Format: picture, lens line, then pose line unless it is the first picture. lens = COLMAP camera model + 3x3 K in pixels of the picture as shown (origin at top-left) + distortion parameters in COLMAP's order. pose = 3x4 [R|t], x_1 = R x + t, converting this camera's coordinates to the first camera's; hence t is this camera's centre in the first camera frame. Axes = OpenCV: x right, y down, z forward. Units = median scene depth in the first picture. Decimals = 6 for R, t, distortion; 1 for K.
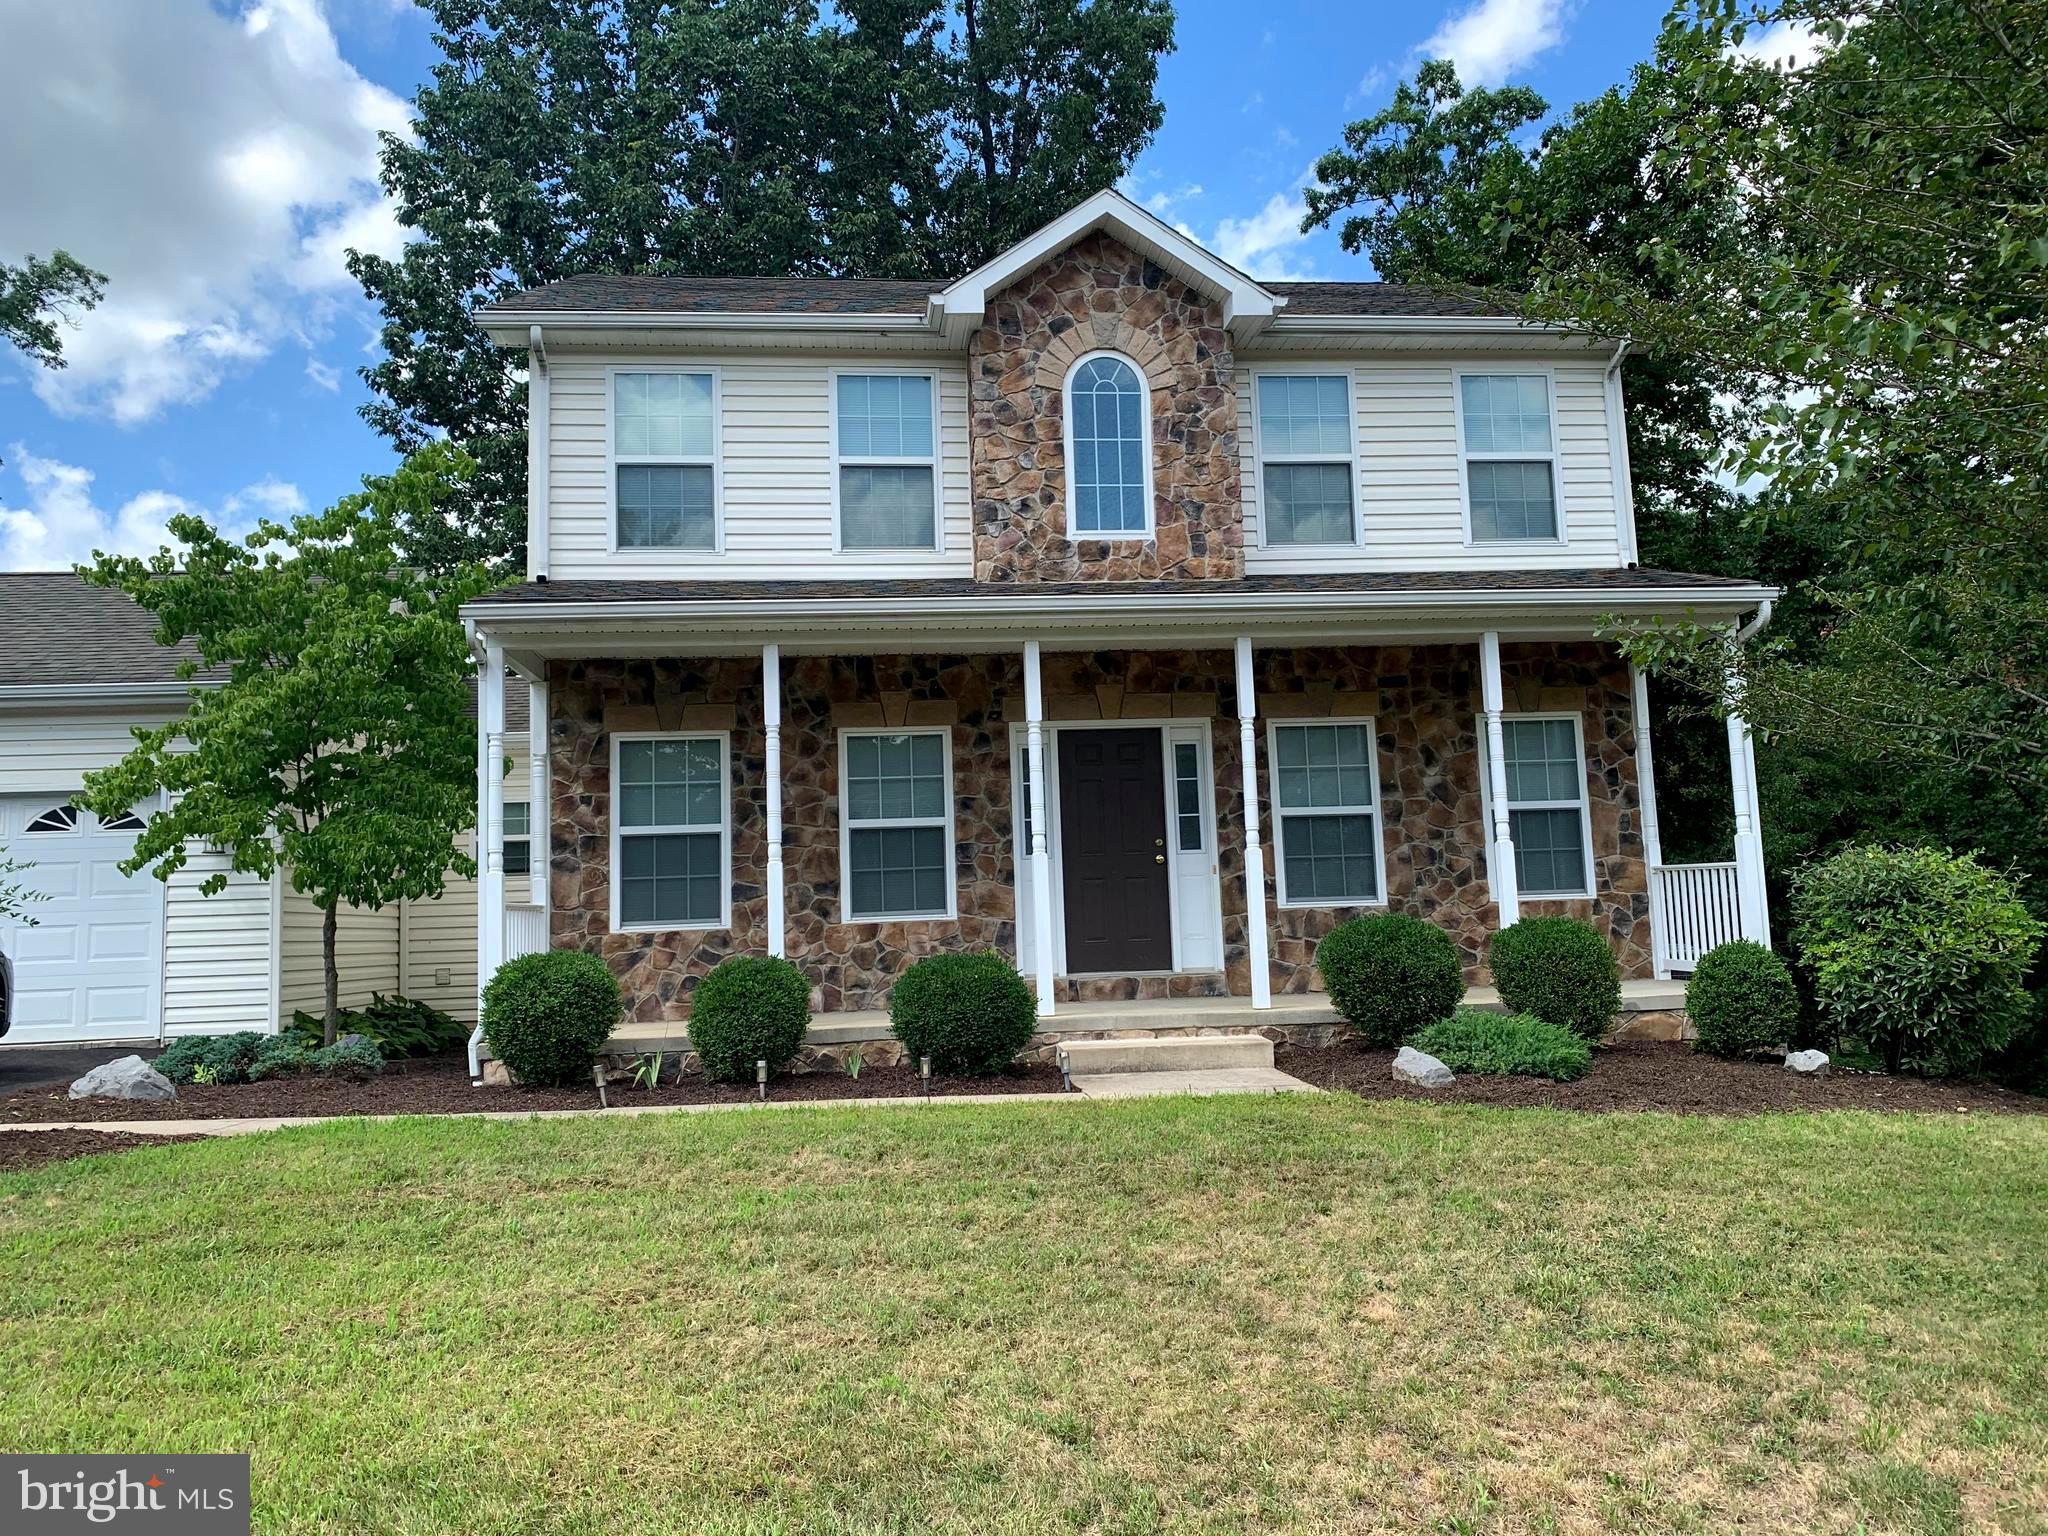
lens RADIAL K [[1563.5, 0, 1040.7], [0, 1563.5, 740.2], [0, 0, 1]] dist [0.135059, -0.267179]
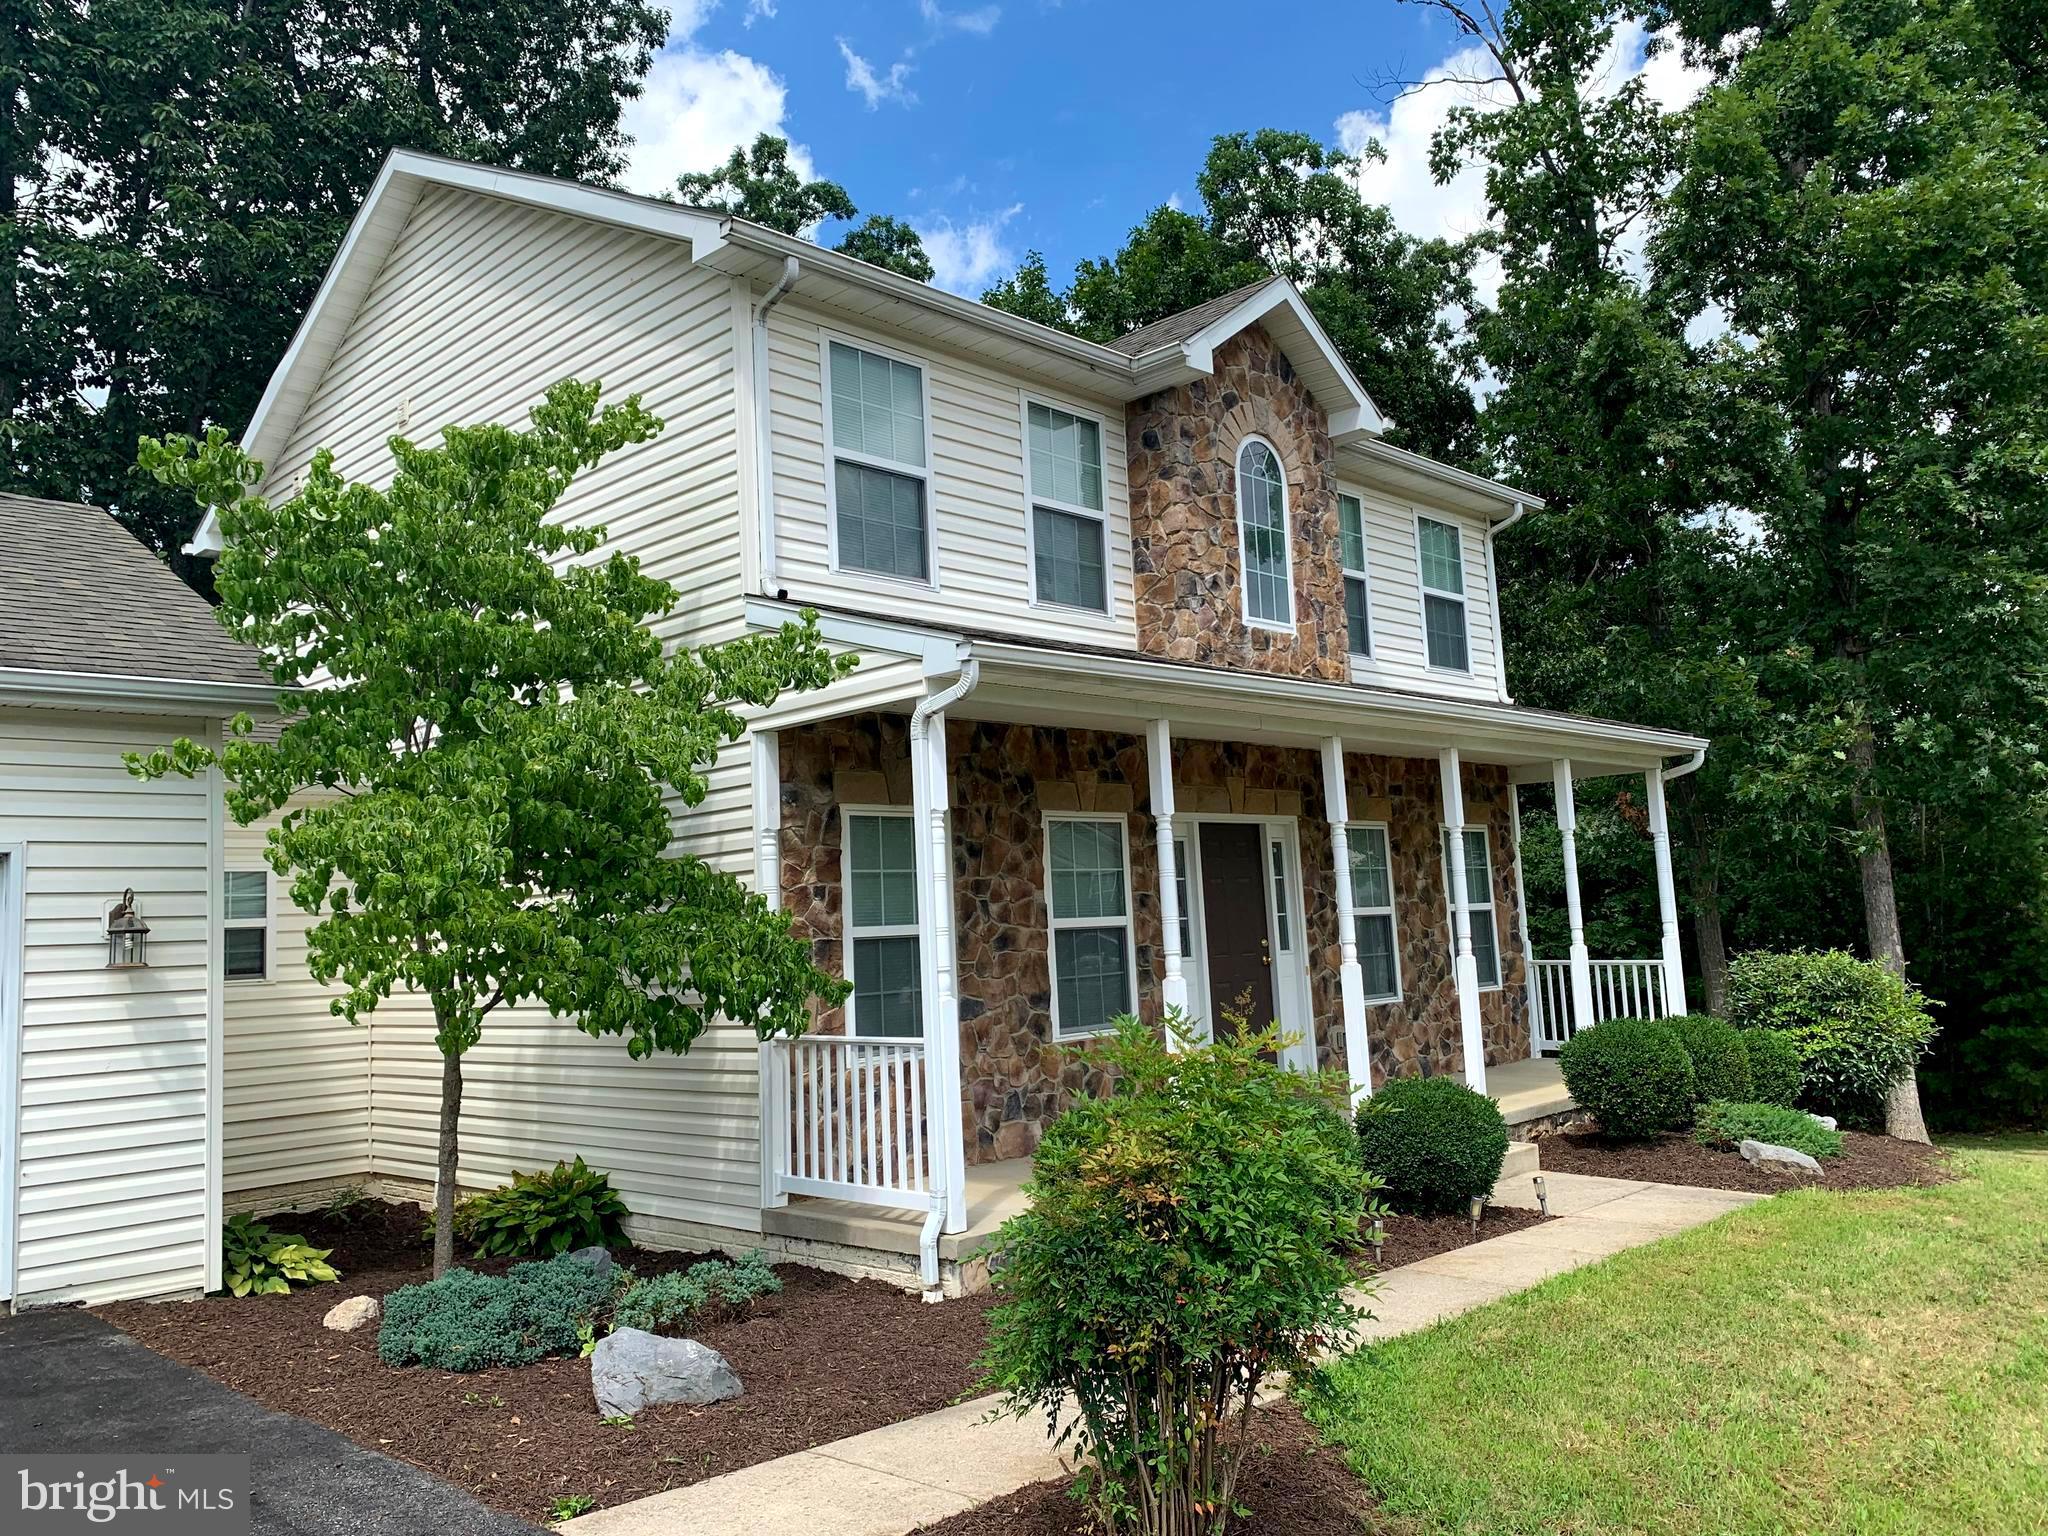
lens RADIAL K [[1563.5, 0, 1040.7], [0, 1563.5, 740.2], [0, 0, 1]] dist [0.135059, -0.267179]
pose [[0.767264, 0.076754, 0.636722, -0.670015], [-0.054309, 0.997022, -0.054743, 0.000743], [-0.639028, 0.007423, 0.769148, 0.342066]]
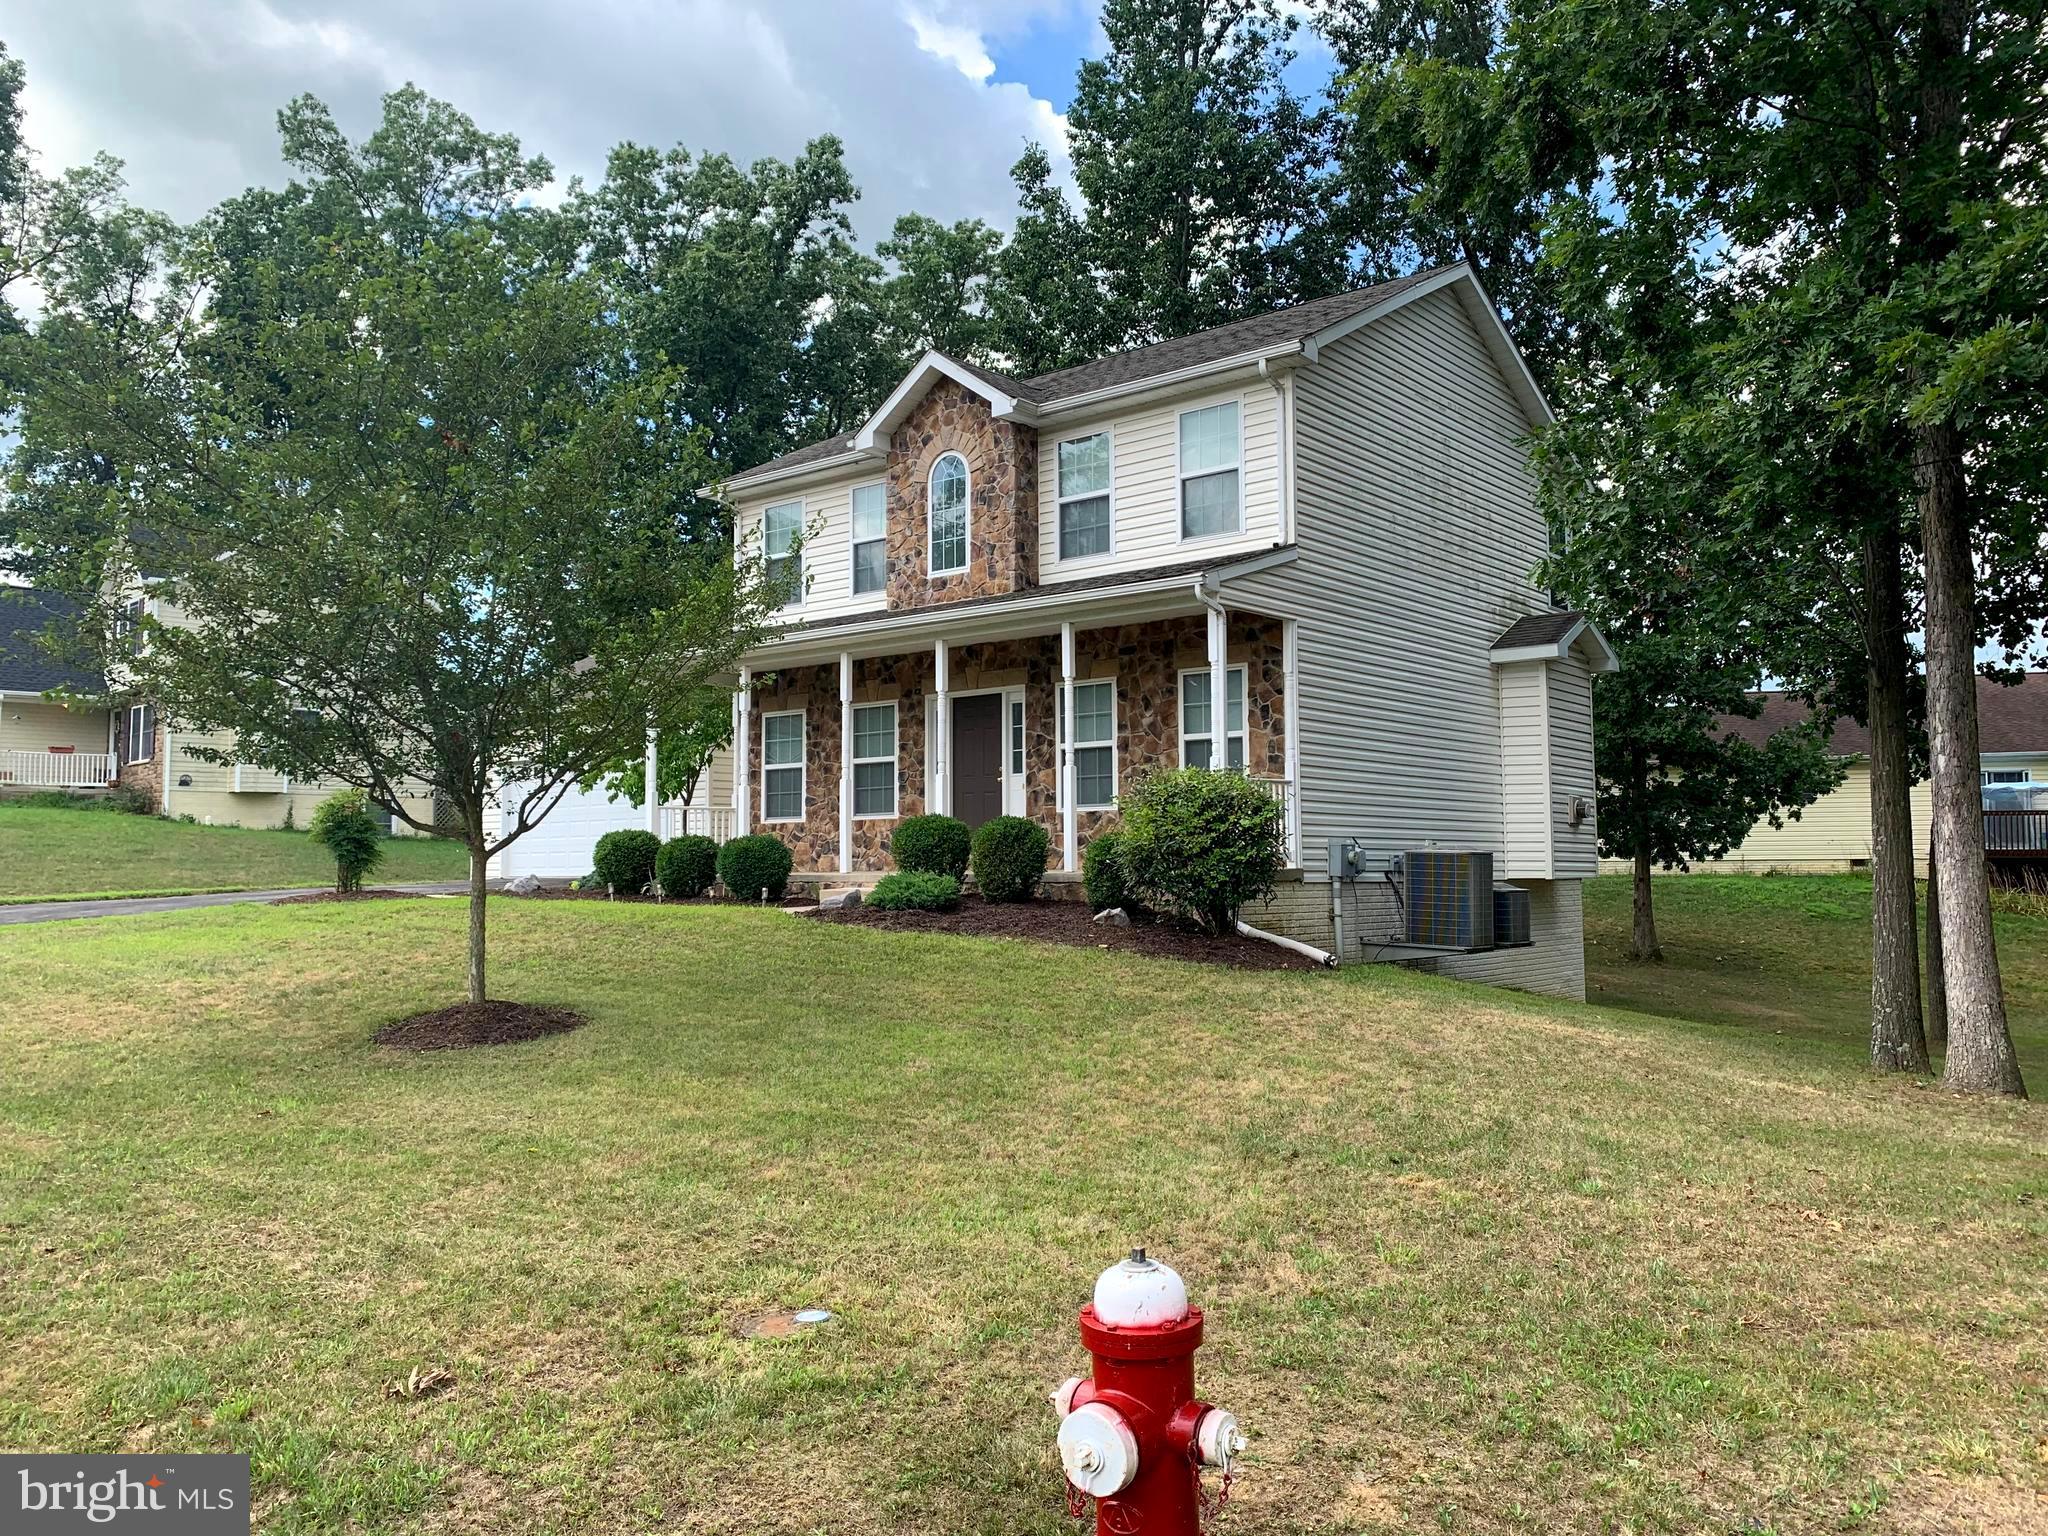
lens RADIAL K [[1590.1, 0, 995.5], [0, 1590.1, 763.1], [0, 0, 1]] dist [0.007987, 0.000705]
pose [[0.685910, -0.017971, -0.727464, 1.206285], [0.068592, 0.996841, 0.040047, -0.002387], [0.724446, -0.077367, 0.684976, -0.057571]]
